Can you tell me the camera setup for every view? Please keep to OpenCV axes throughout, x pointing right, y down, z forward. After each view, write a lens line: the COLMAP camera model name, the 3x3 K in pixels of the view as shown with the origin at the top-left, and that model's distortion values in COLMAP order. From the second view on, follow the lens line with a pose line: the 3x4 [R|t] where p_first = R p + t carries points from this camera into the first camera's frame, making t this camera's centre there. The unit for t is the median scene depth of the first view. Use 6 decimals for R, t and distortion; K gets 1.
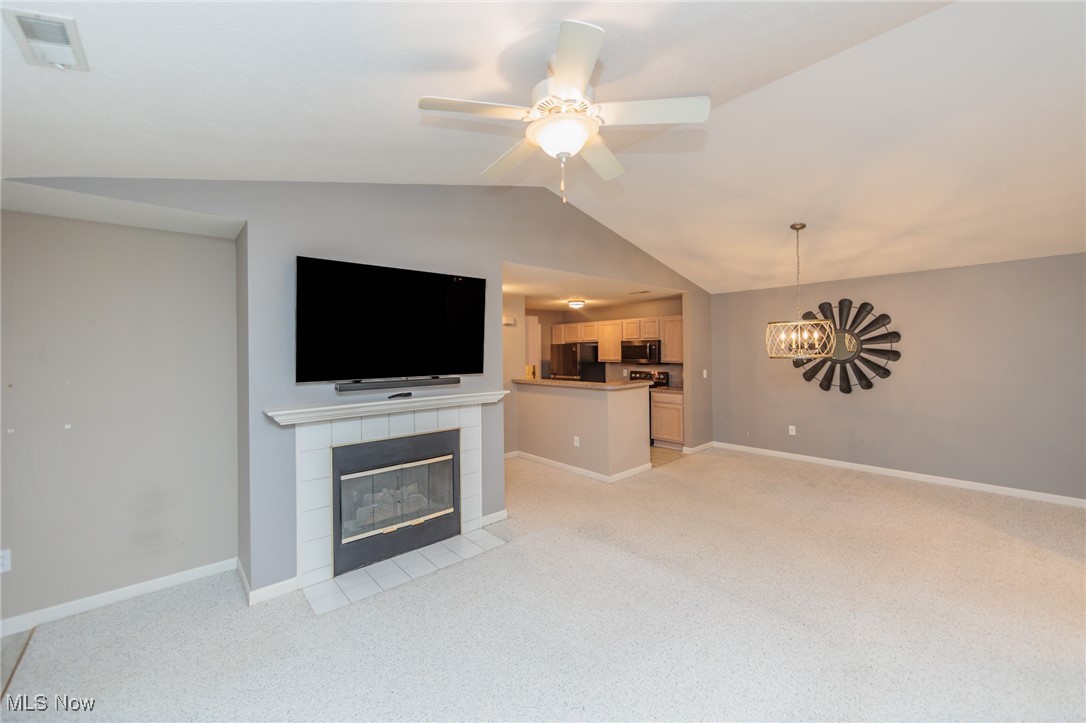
lens RADIAL K [[421.2, 0, 543.9], [0, 421.2, 349.2], [0, 0, 1]] dist [-0.043029, -0.000119]
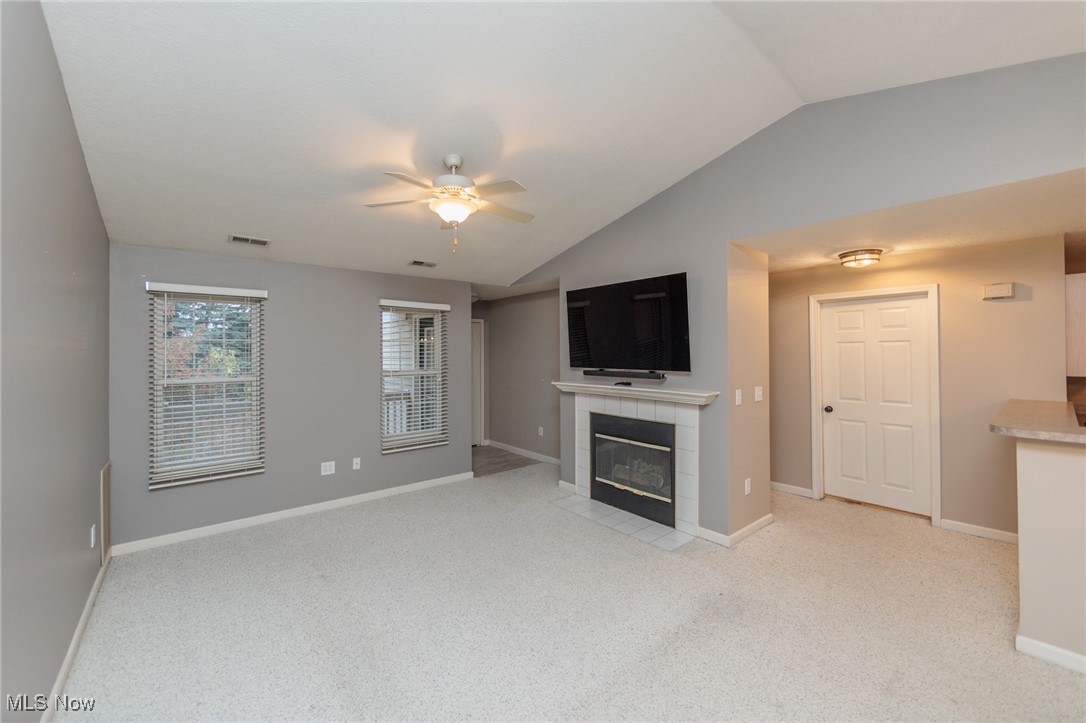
lens RADIAL K [[421.2, 0, 543.9], [0, 421.2, 349.2], [0, 0, 1]] dist [-0.043029, -0.000119]
pose [[-0.049765, 0.007538, -0.998733, 0.891060], [0.013409, 0.999886, 0.006879, -0.004344], [0.998671, -0.013050, -0.049860, 0.796144]]
